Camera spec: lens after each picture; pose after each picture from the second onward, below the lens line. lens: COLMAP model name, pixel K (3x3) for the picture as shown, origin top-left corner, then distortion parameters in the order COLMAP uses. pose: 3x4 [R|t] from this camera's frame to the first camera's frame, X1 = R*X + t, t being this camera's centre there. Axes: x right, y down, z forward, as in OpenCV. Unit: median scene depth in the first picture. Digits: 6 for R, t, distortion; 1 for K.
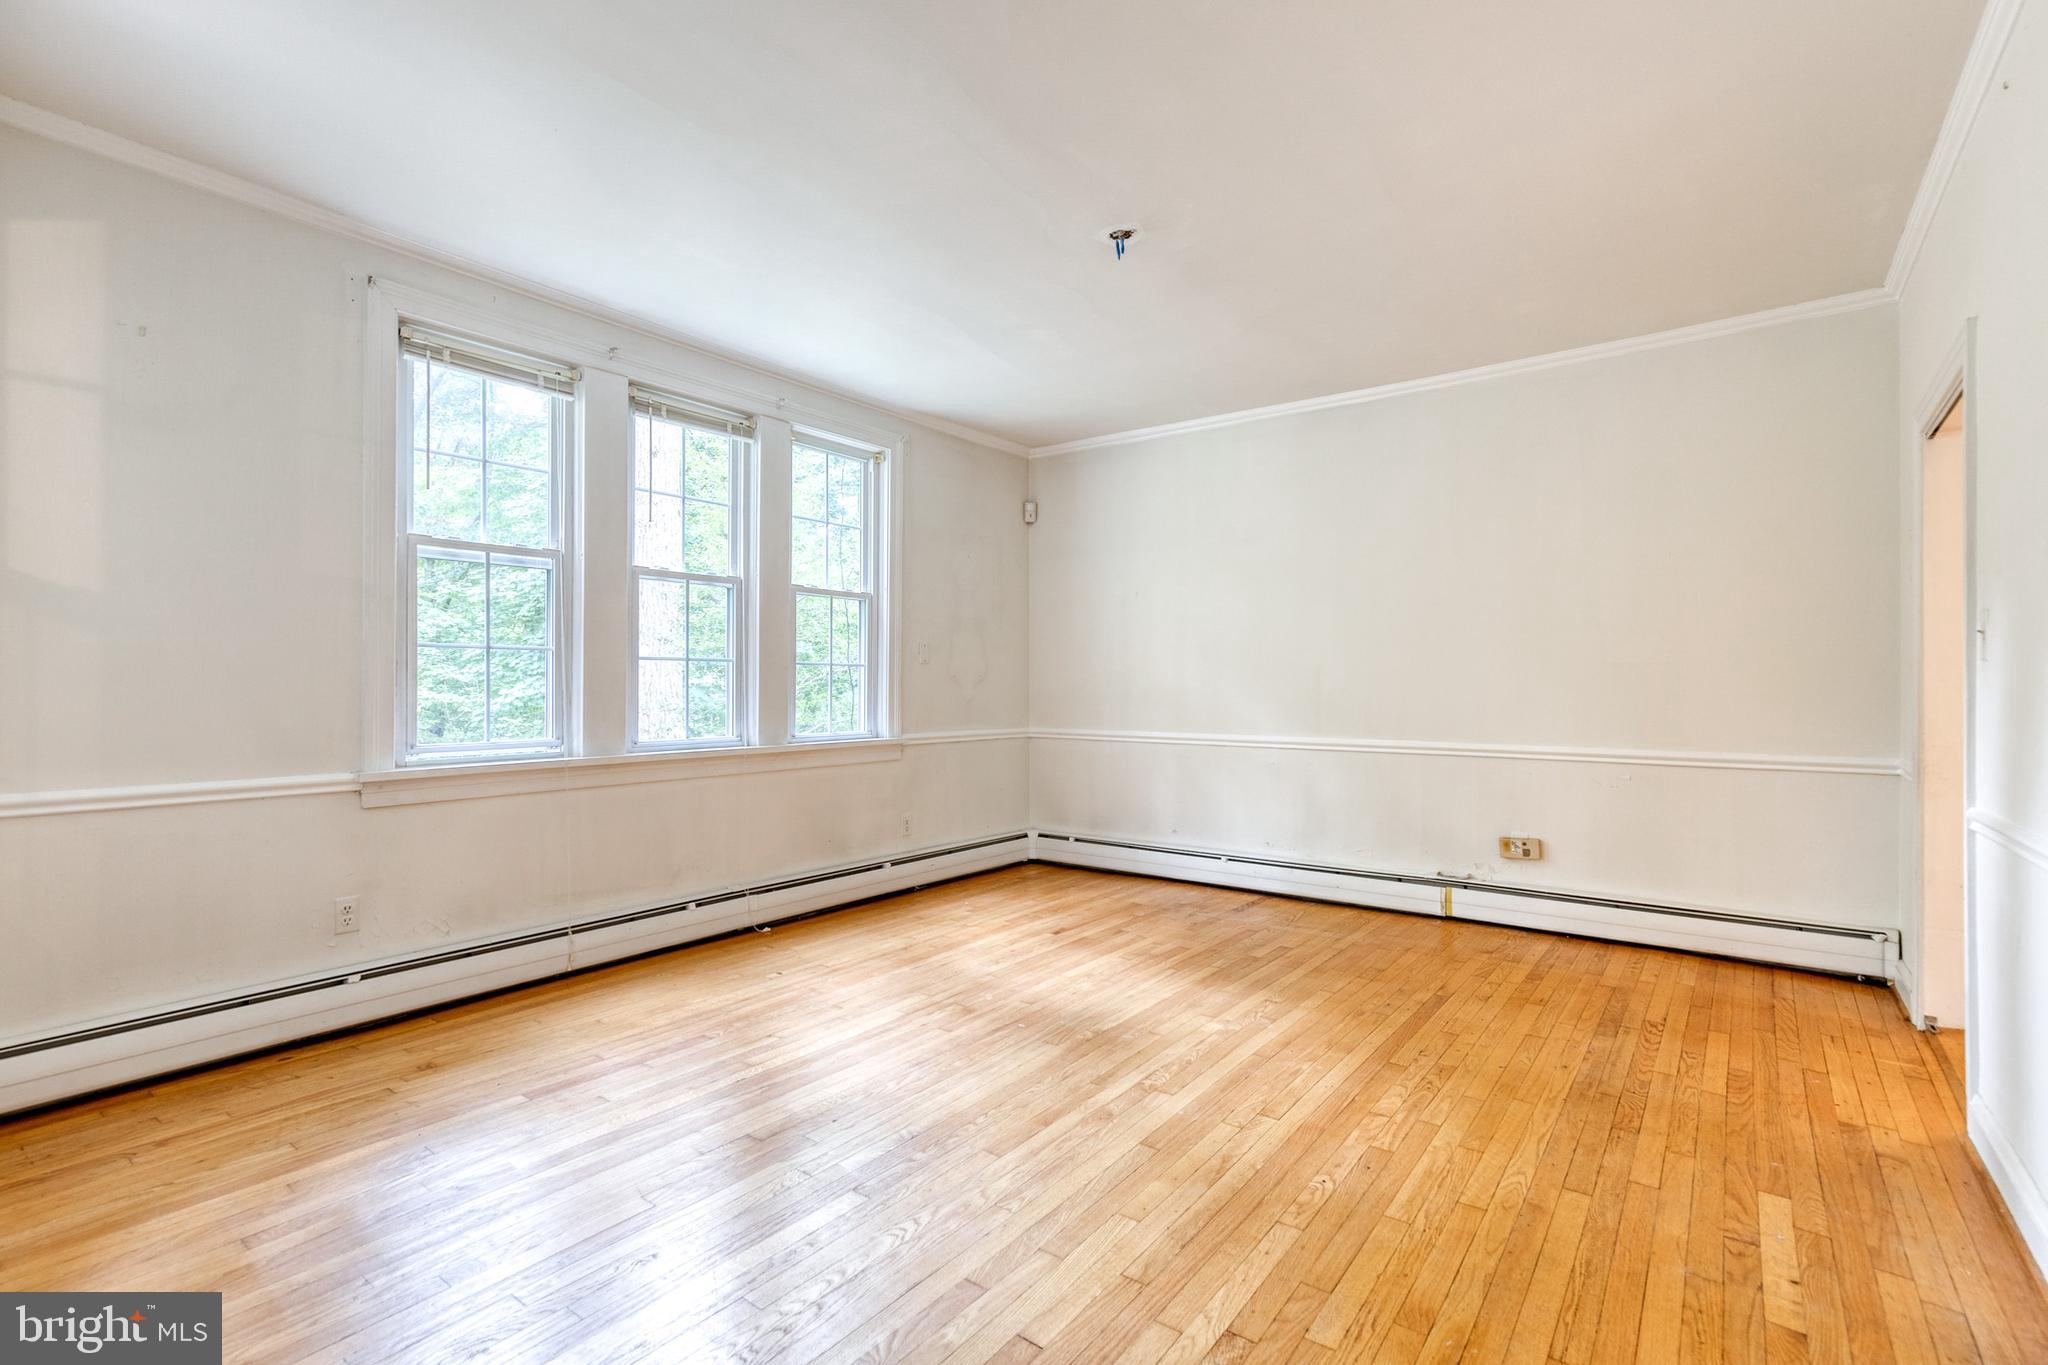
lens RADIAL K [[926.9, 0, 1037.4], [0, 926.9, 680.2], [0, 0, 1]] dist [0.011336, -0.000323]
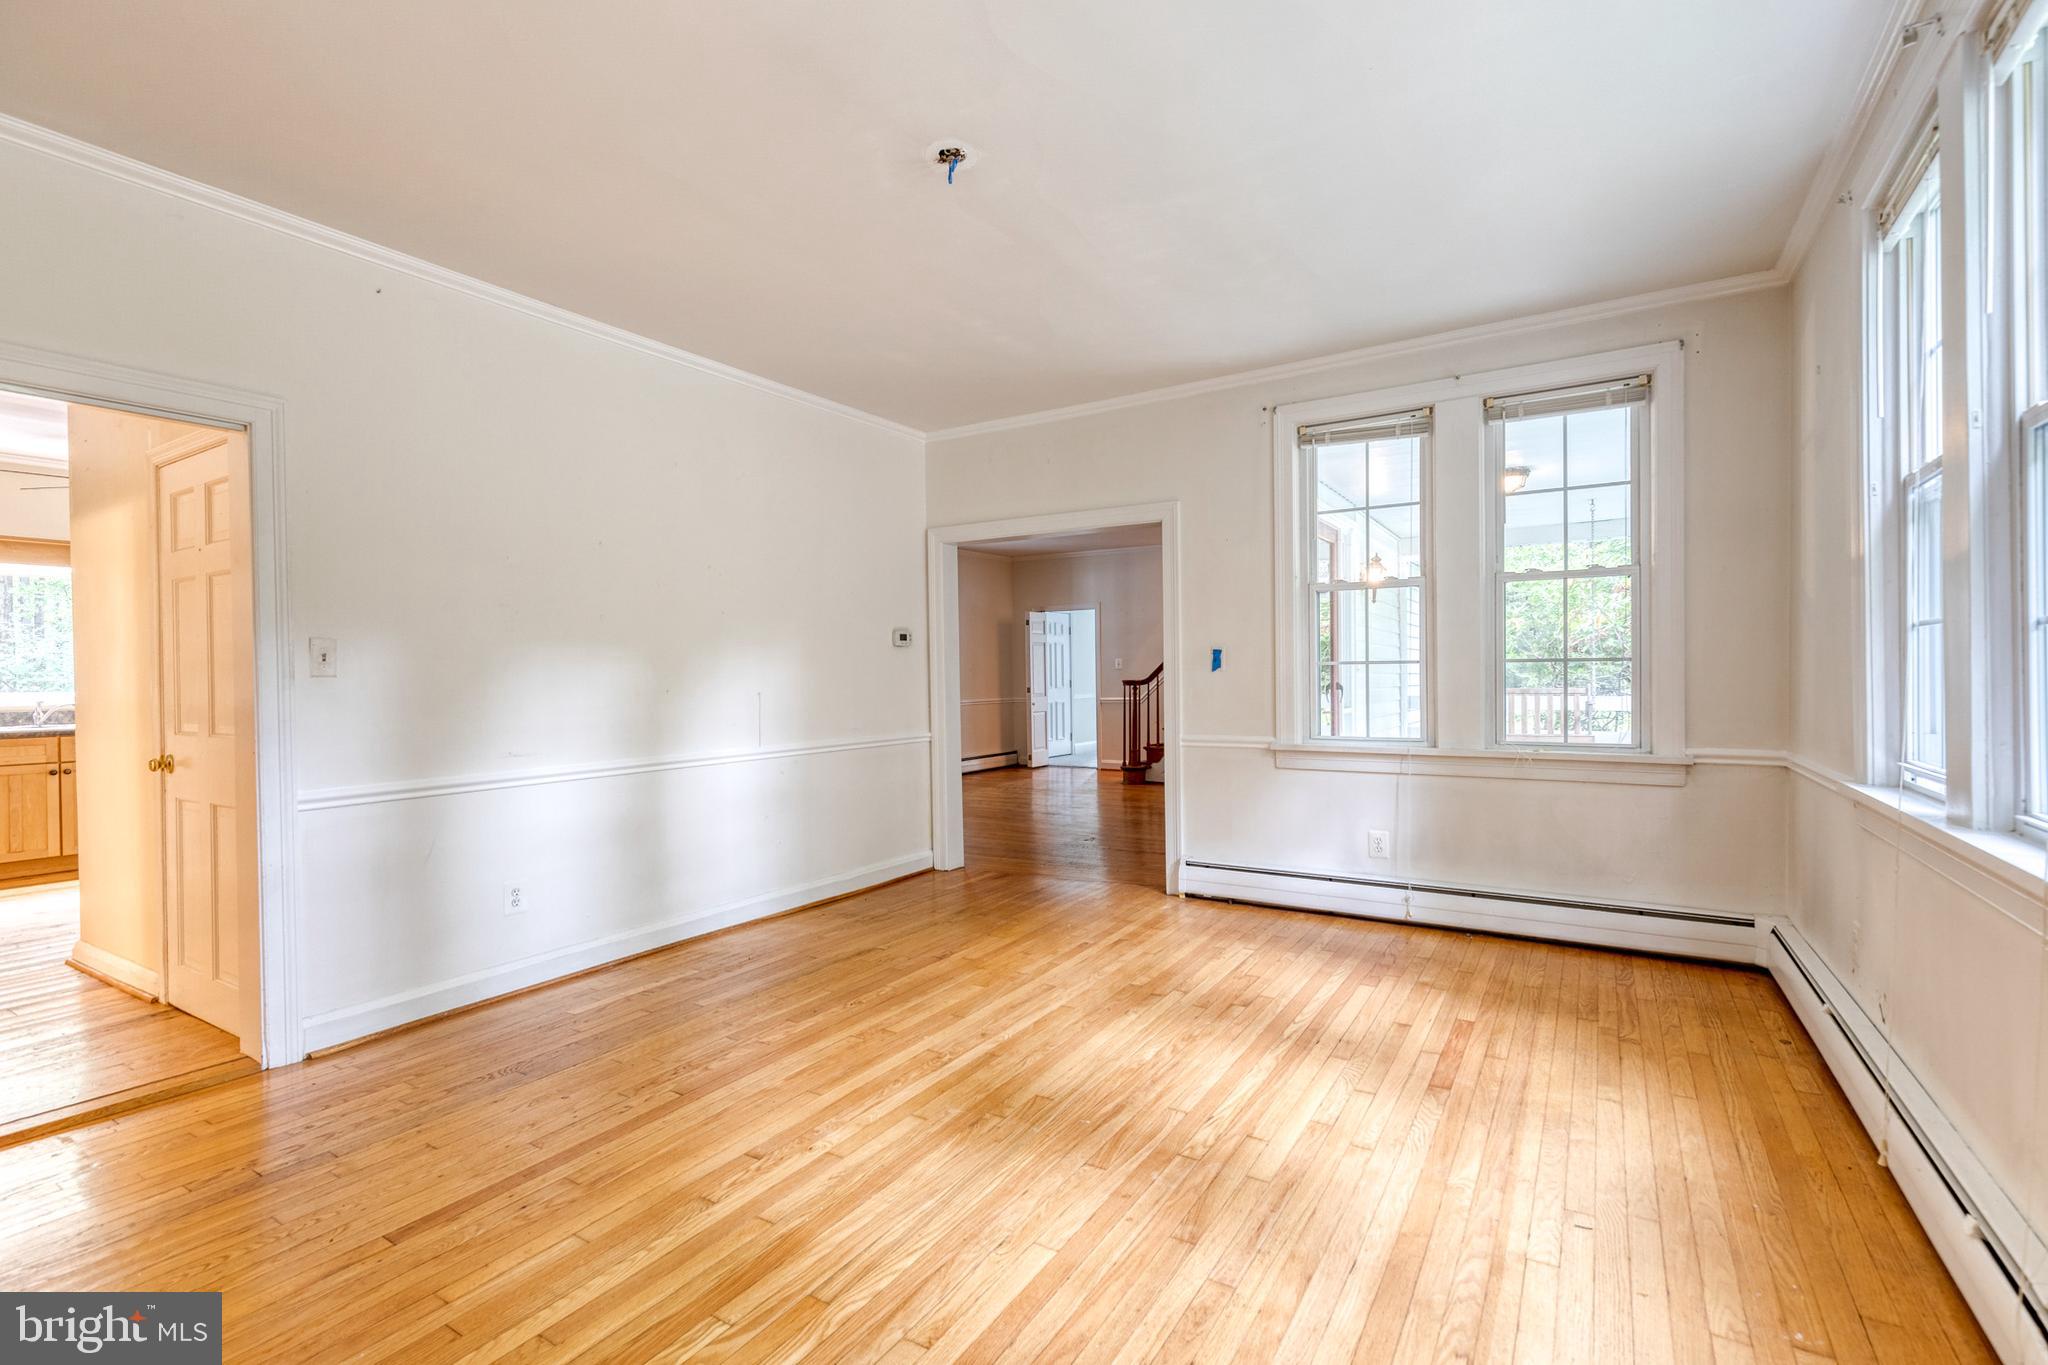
lens RADIAL K [[926.9, 0, 1037.4], [0, 926.9, 680.2], [0, 0, 1]] dist [0.011336, -0.000323]
pose [[-0.995543, 0.014433, -0.093194, 0.100120], [0.014568, 0.999894, -0.000776, -0.001259], [0.093173, -0.002130, -0.995648, 1.923288]]
